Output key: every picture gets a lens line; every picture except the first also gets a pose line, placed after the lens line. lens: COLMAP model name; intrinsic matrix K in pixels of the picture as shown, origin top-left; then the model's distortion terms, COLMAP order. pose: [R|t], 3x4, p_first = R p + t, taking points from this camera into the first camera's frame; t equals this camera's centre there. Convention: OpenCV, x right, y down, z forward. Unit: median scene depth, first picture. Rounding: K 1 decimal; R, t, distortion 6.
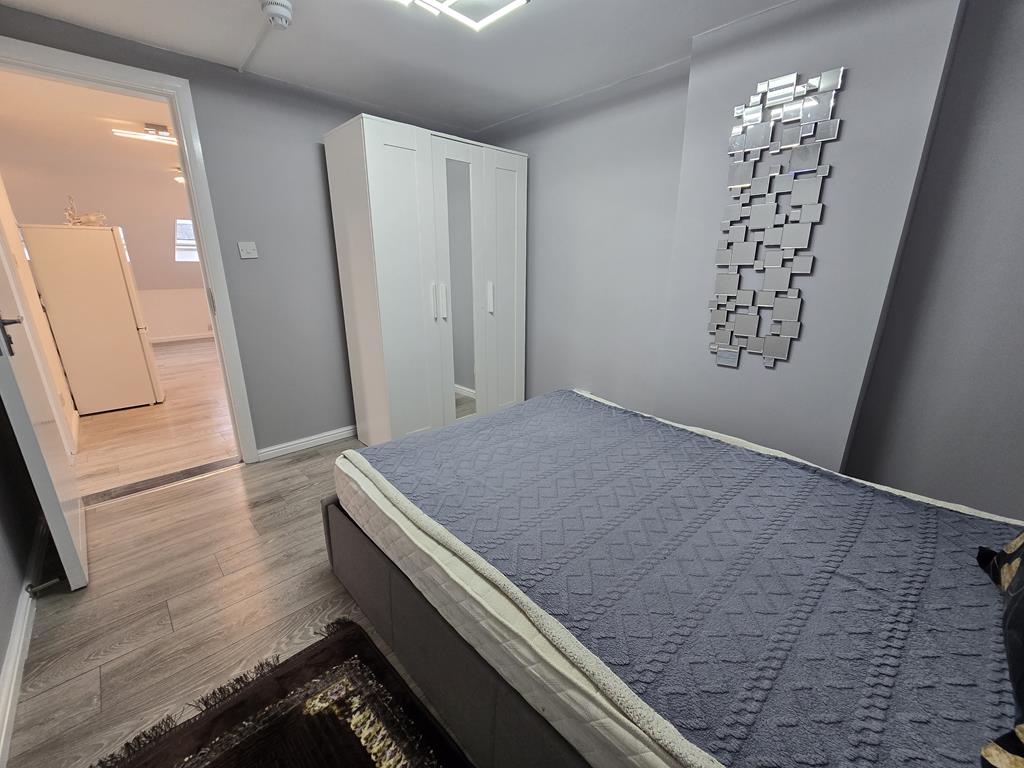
lens RADIAL K [[420.0, 0, 507.9], [0, 420.0, 388.4], [0, 0, 1]] dist [-0.000950, -0.000066]
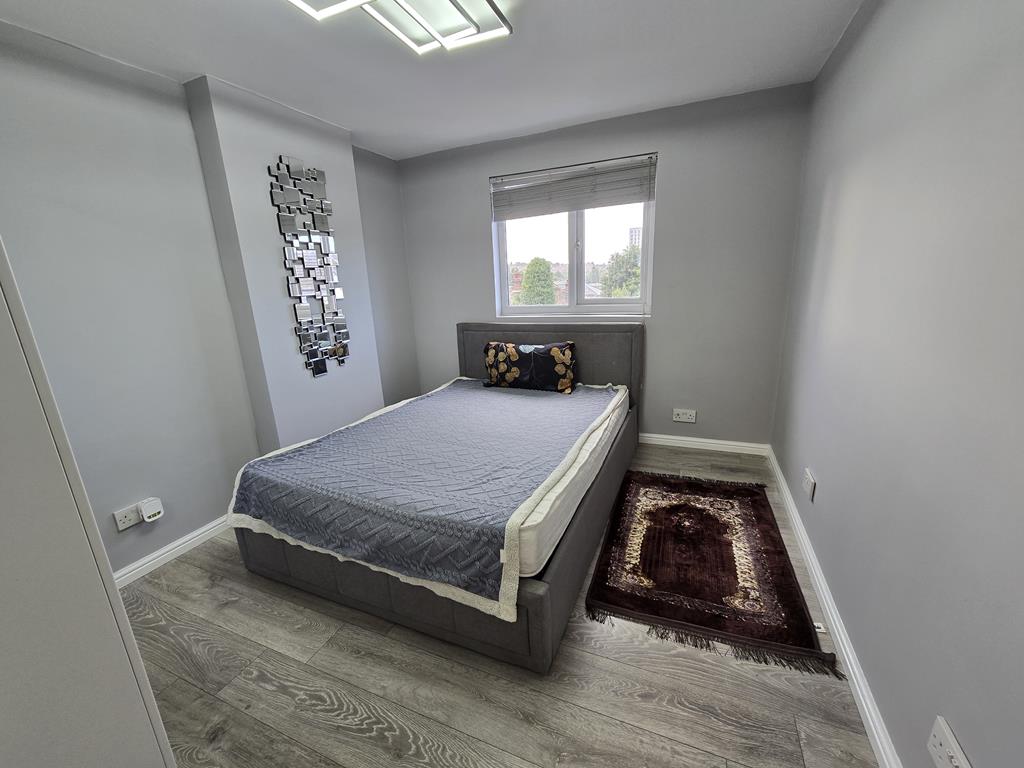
lens RADIAL K [[420.0, 0, 507.9], [0, 420.0, 388.4], [0, 0, 1]] dist [-0.000950, -0.000066]
pose [[-0.389651, -0.218605, 0.894642, -1.272043], [0.304751, 0.886089, 0.349246, -0.445185], [-0.869079, 0.408727, -0.278646, 1.383023]]
